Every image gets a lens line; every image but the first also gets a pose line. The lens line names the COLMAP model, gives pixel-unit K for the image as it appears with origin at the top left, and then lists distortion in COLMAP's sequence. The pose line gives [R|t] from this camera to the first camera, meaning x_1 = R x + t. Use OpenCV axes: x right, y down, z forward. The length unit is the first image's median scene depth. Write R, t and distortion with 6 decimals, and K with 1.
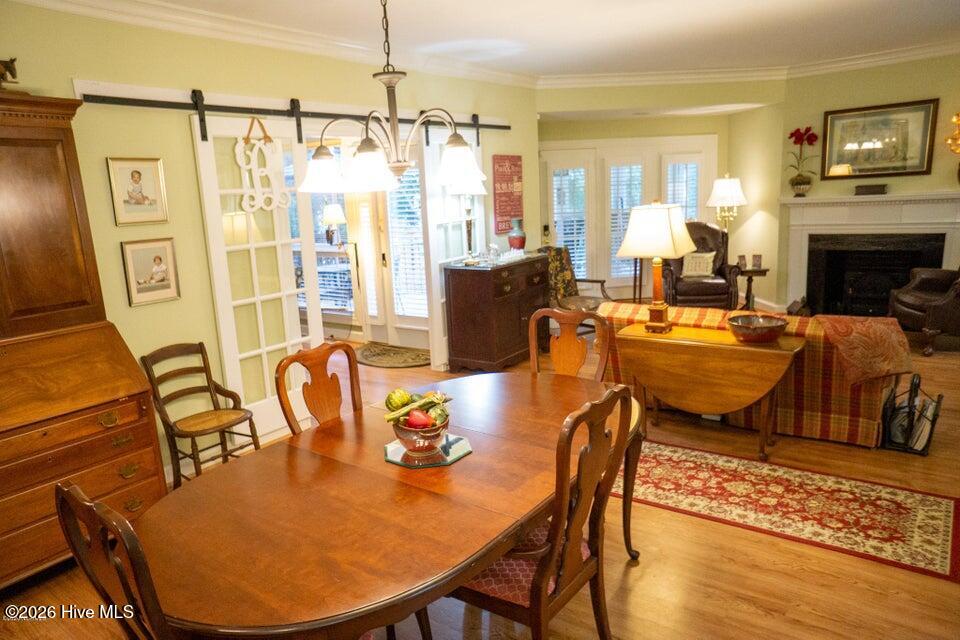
lens RADIAL K [[652.1, 0, 476.0], [0, 652.1, 320.8], [0, 0, 1]] dist [-0.030373, 0.042269]
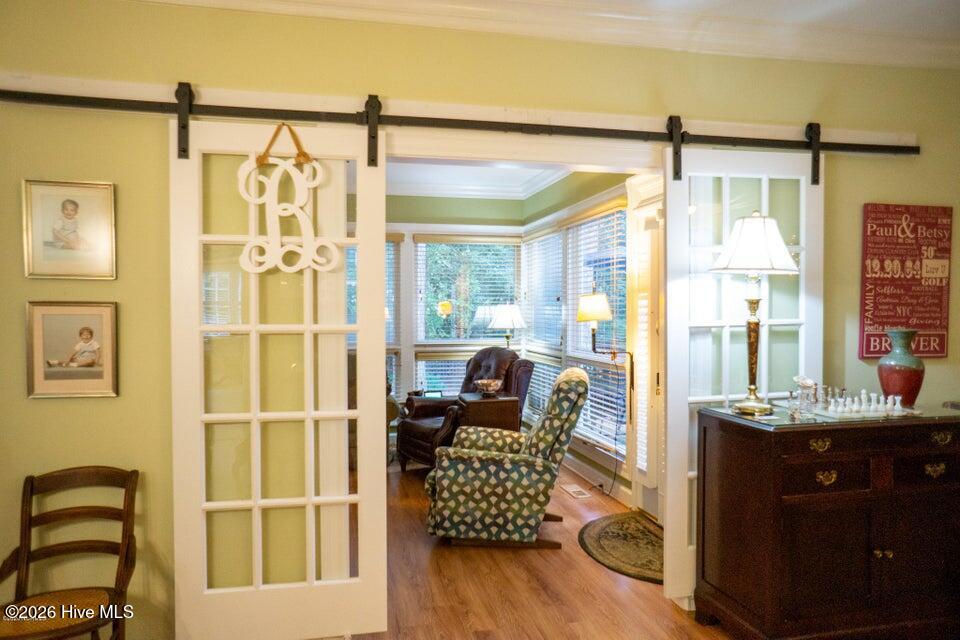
lens RADIAL K [[652.1, 0, 473.3], [0, 652.1, 324.9], [0, 0, 1]] dist [-0.030373, 0.042269]
pose [[0.743919, 0.062965, -0.665297, 0.140634], [-0.170254, 0.980557, -0.097573, -0.061206], [0.646219, 0.185856, 0.740175, 0.445764]]
